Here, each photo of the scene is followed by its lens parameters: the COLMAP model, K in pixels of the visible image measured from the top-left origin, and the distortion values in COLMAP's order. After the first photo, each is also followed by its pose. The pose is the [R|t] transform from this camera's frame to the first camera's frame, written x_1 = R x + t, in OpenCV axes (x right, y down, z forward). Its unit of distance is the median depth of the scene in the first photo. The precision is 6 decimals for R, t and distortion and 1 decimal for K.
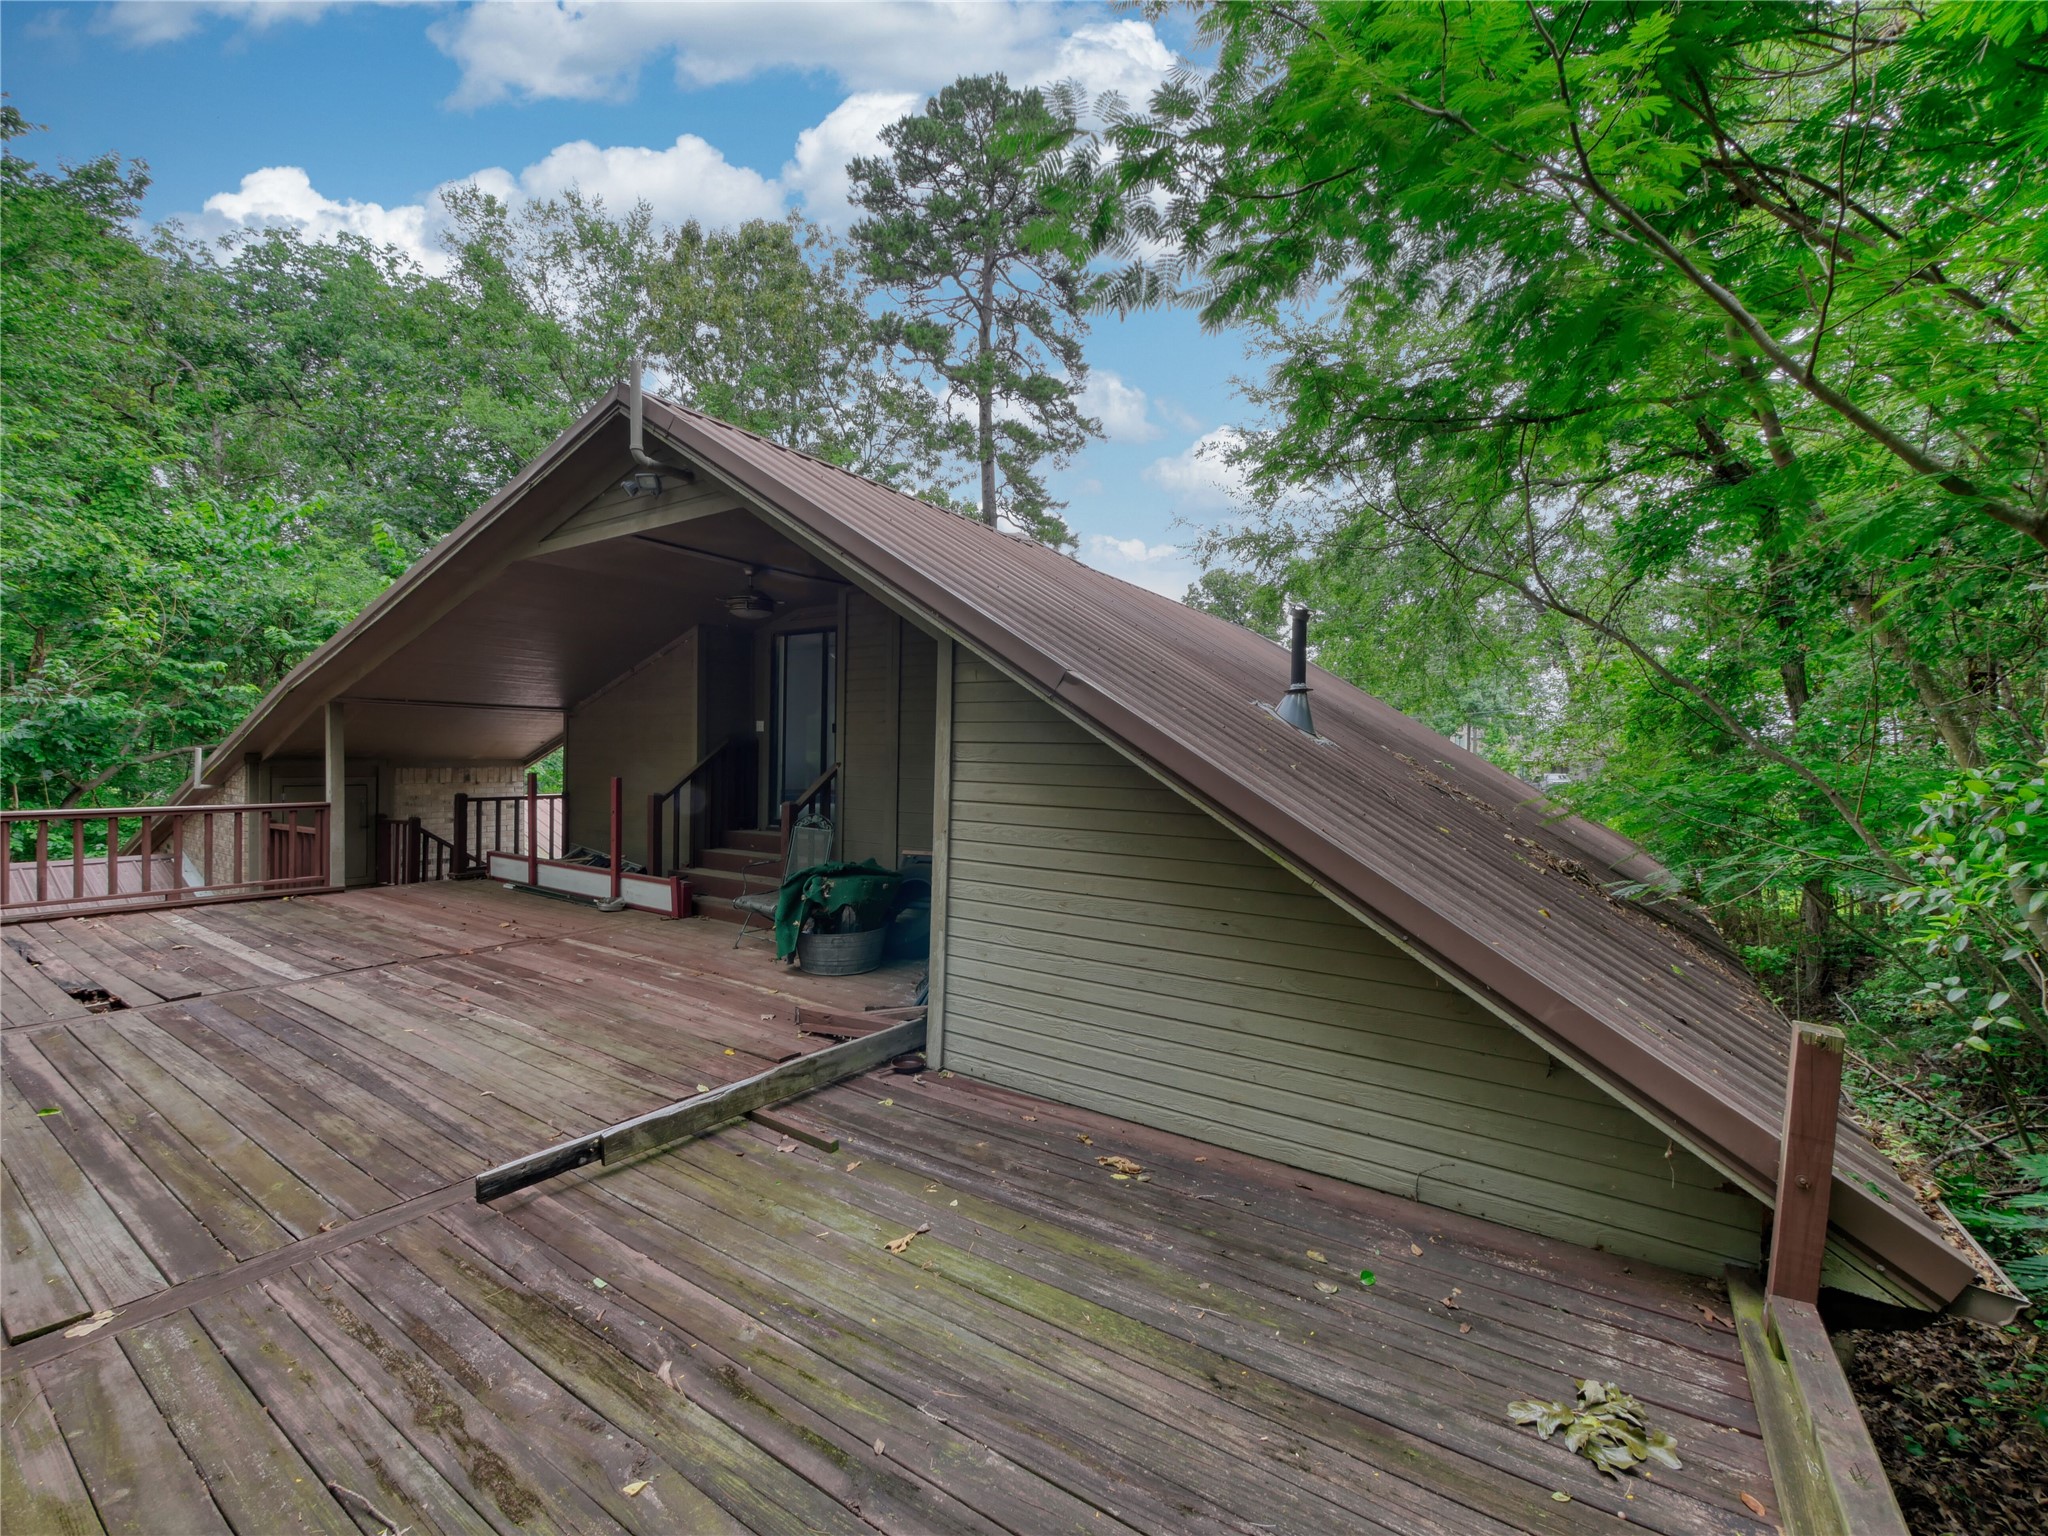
lens RADIAL K [[860.4, 0, 1024.6], [0, 860.4, 771.8], [0, 0, 1]] dist [-0.003266, -0.000552]
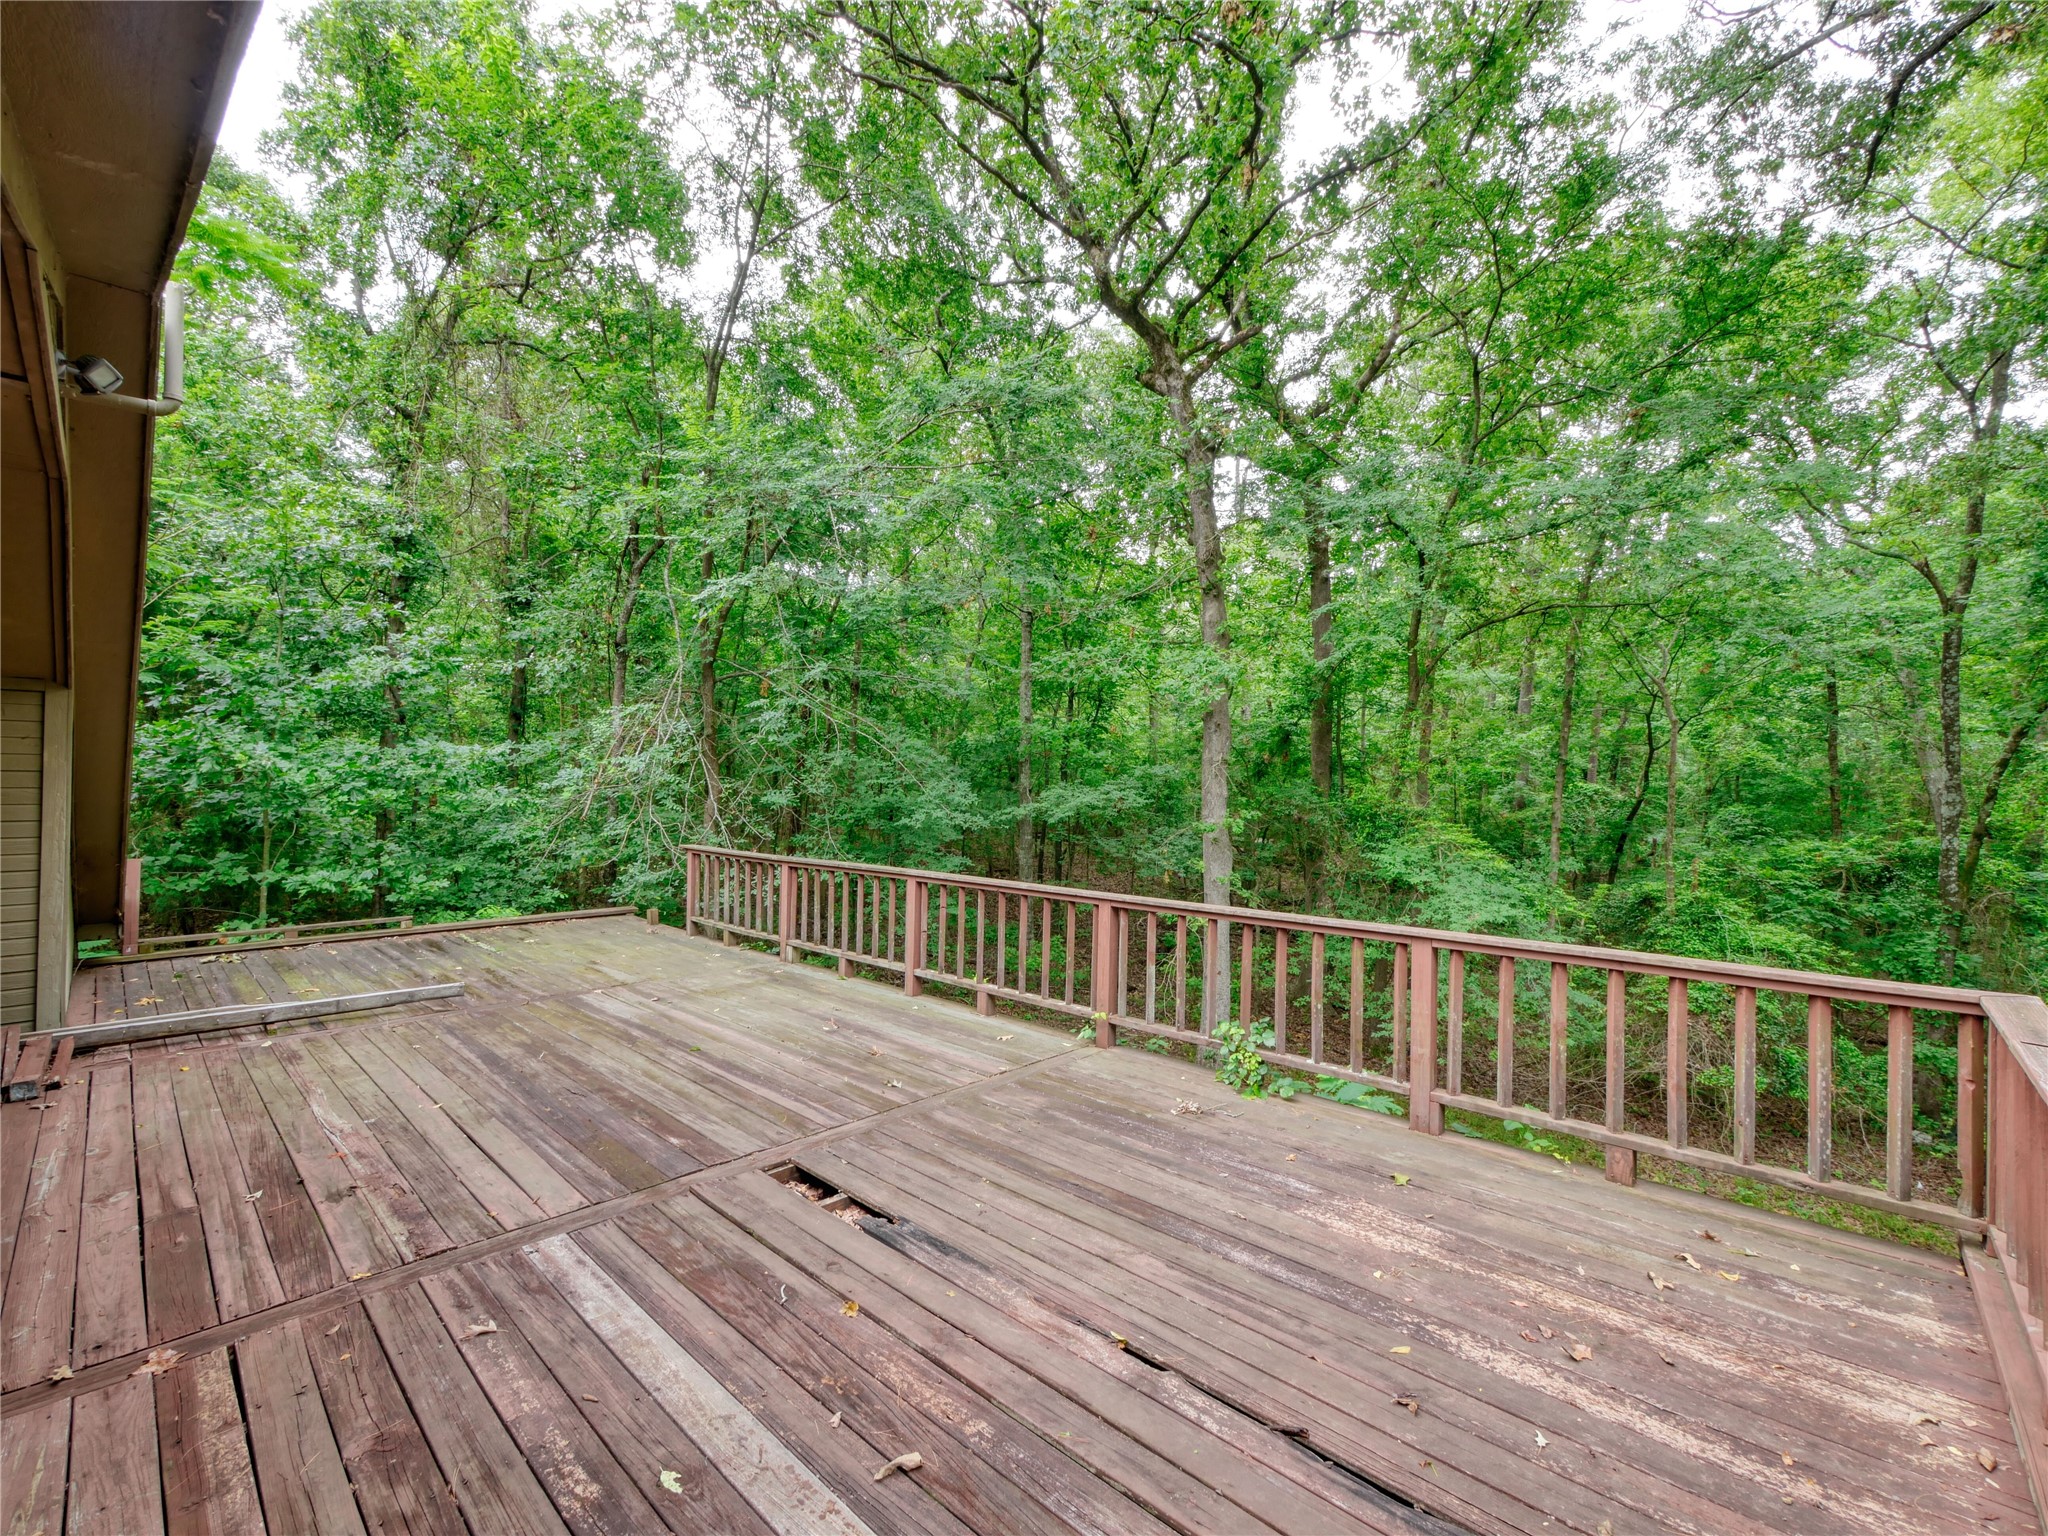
lens RADIAL K [[860.4, 0, 1020.1], [0, 860.4, 779.9], [0, 0, 1]] dist [-0.003266, -0.000552]
pose [[-0.985001, -0.024609, 0.170786, -1.565371], [-0.022646, 0.999653, 0.013437, -0.071352], [-0.171058, 0.009368, -0.985216, 1.901842]]
